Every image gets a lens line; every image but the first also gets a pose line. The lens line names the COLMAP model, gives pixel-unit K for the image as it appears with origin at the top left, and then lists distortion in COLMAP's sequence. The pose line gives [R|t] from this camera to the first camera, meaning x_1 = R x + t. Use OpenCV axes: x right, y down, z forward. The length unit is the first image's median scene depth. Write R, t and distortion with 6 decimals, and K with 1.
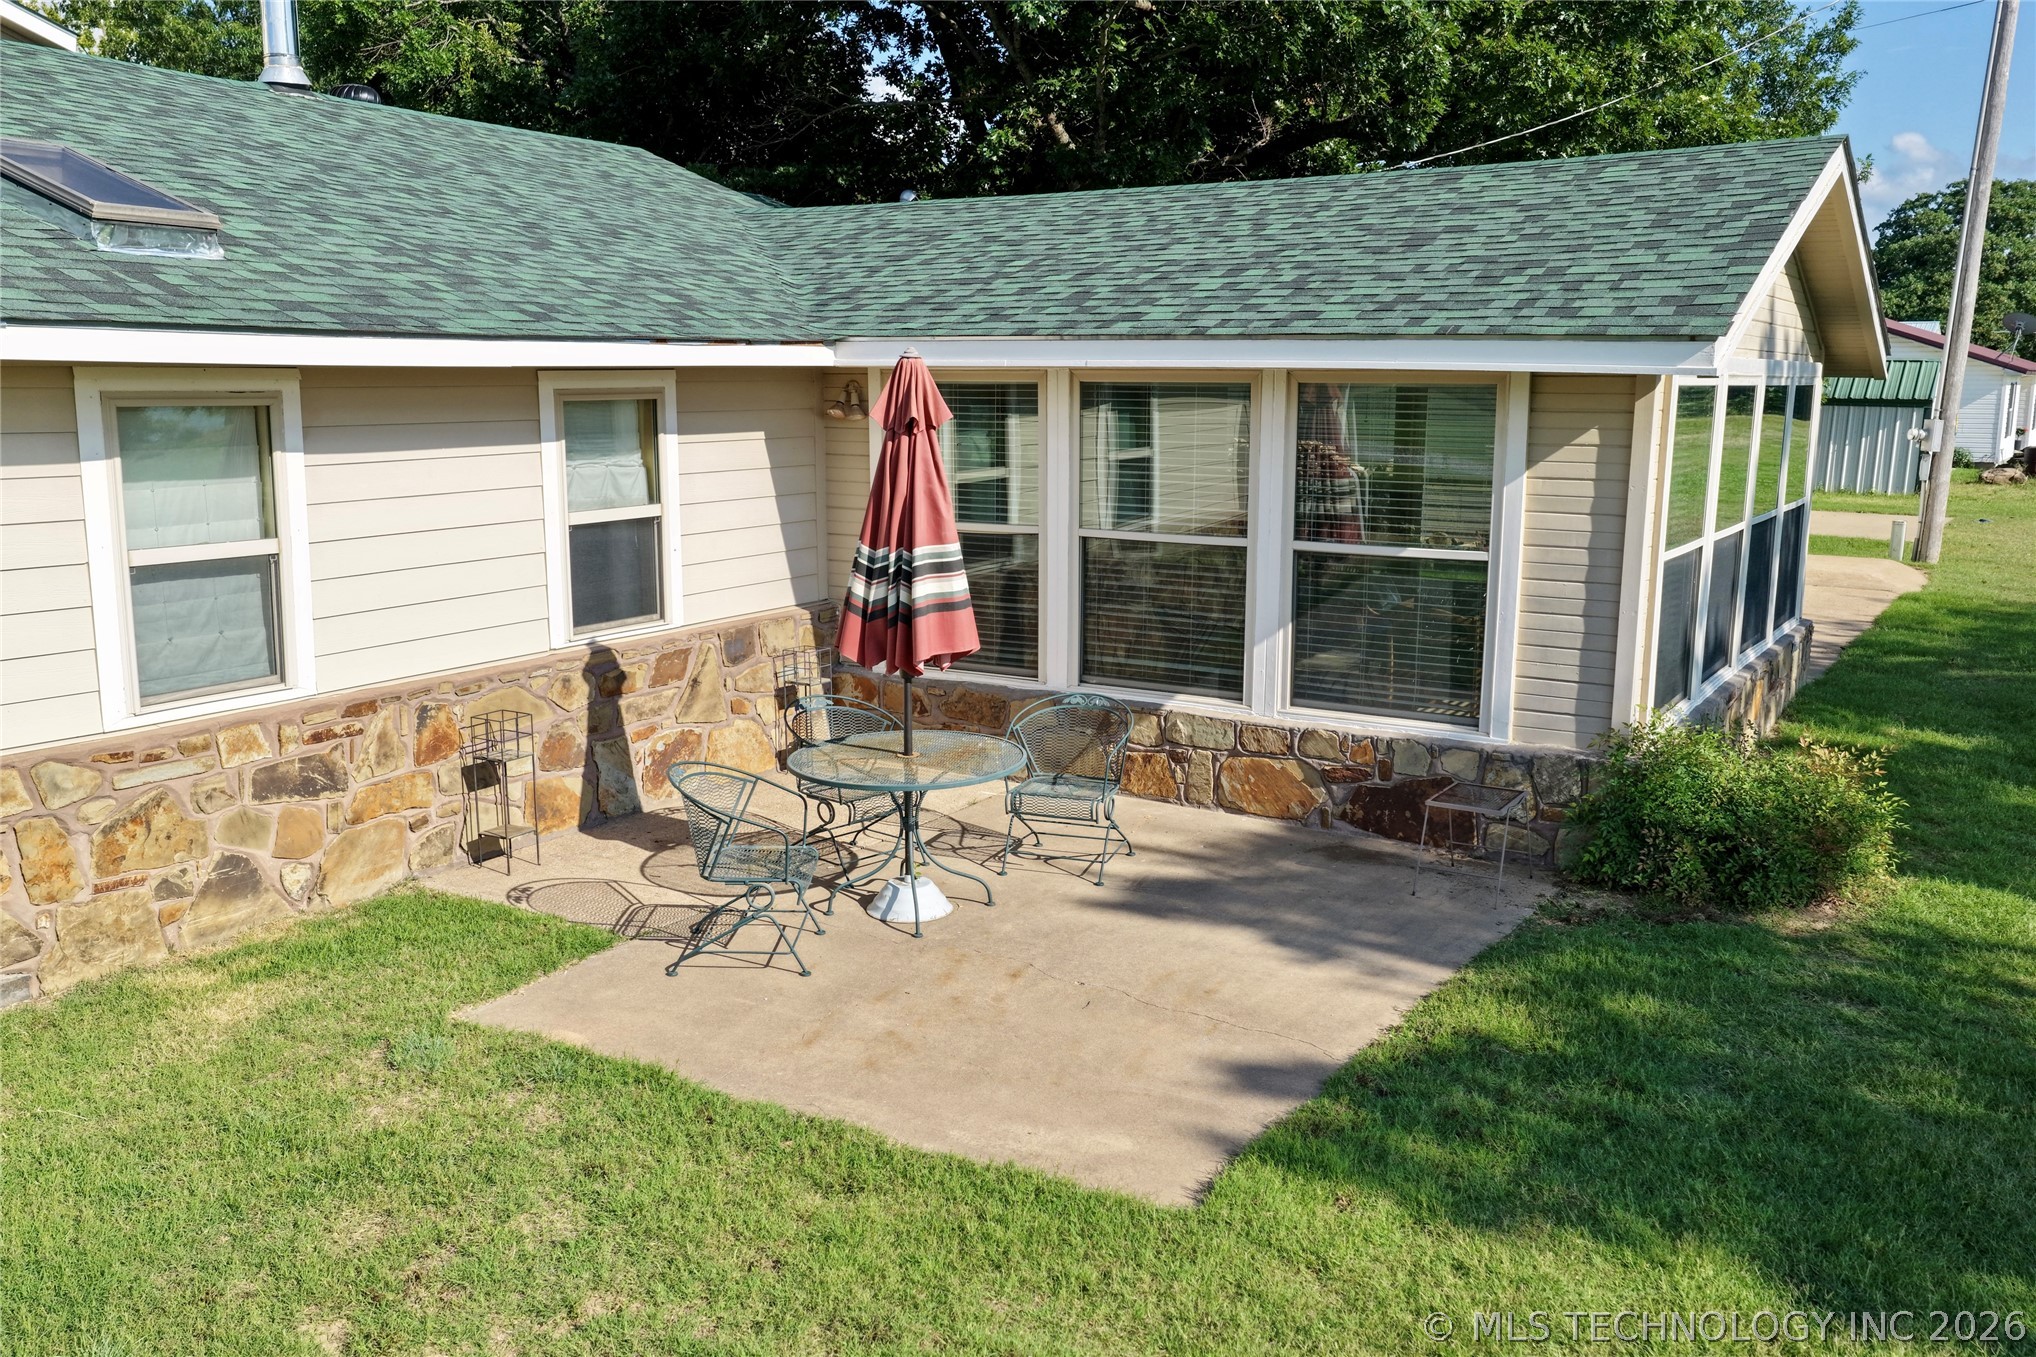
lens RADIAL K [[1688.5, 0, 1018.0], [0, 1688.5, 678.5], [0, 0, 1]] dist [-0.016841, 0.038122]
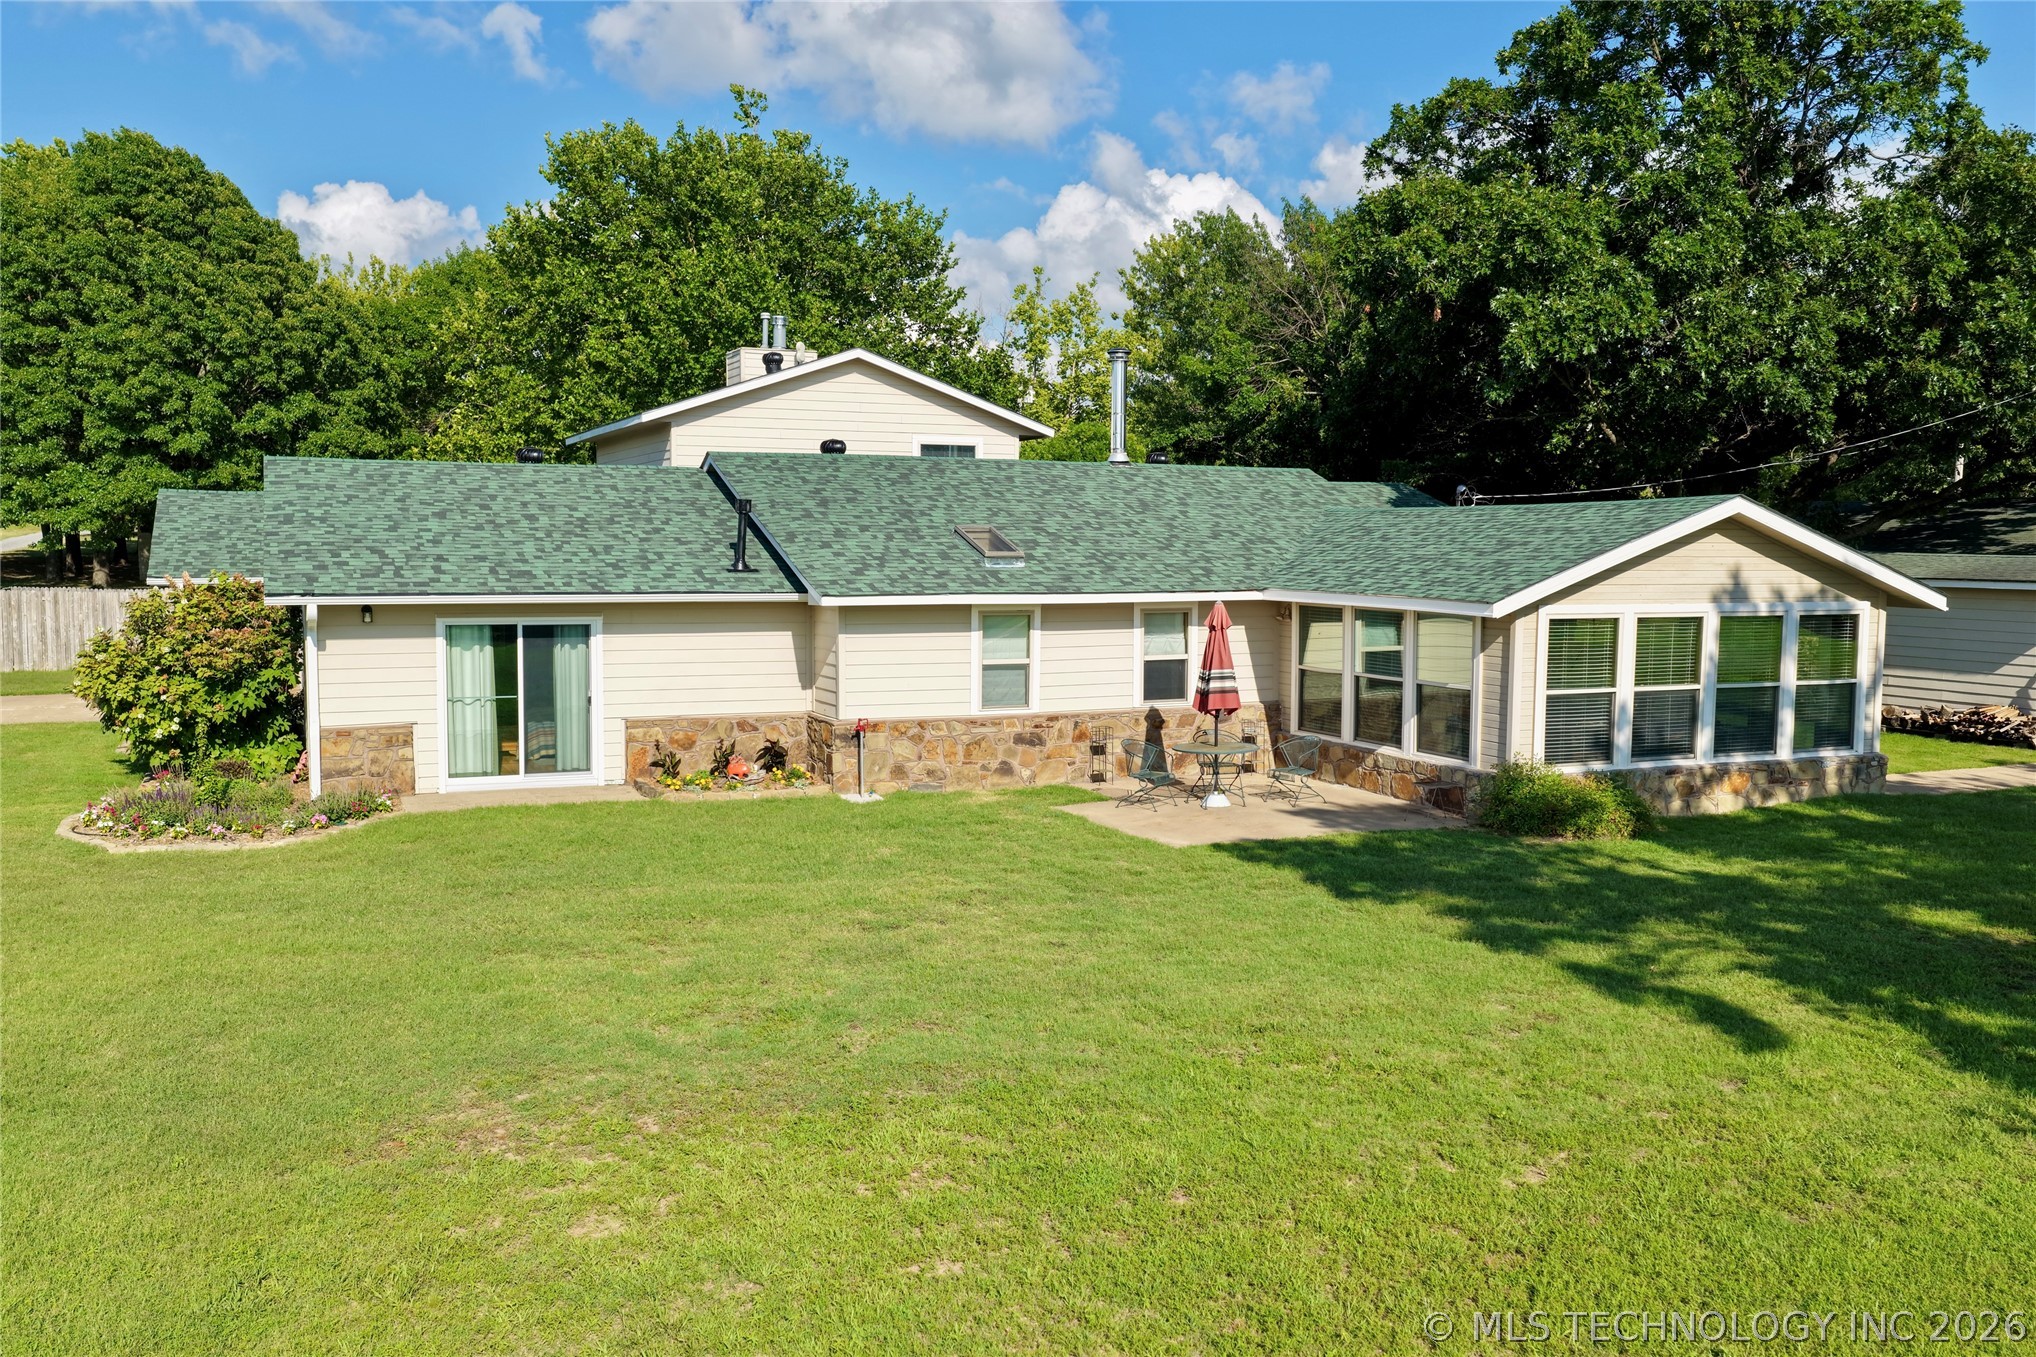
lens RADIAL K [[1688.5, 0, 1018.0], [0, 1688.5, 678.5], [0, 0, 1]] dist [-0.016841, 0.038122]
pose [[0.821696, 0.045780, -0.568084, 1.131150], [-0.101789, 0.992531, -0.067246, 0.141120], [0.560762, 0.113080, 0.820219, -1.331585]]
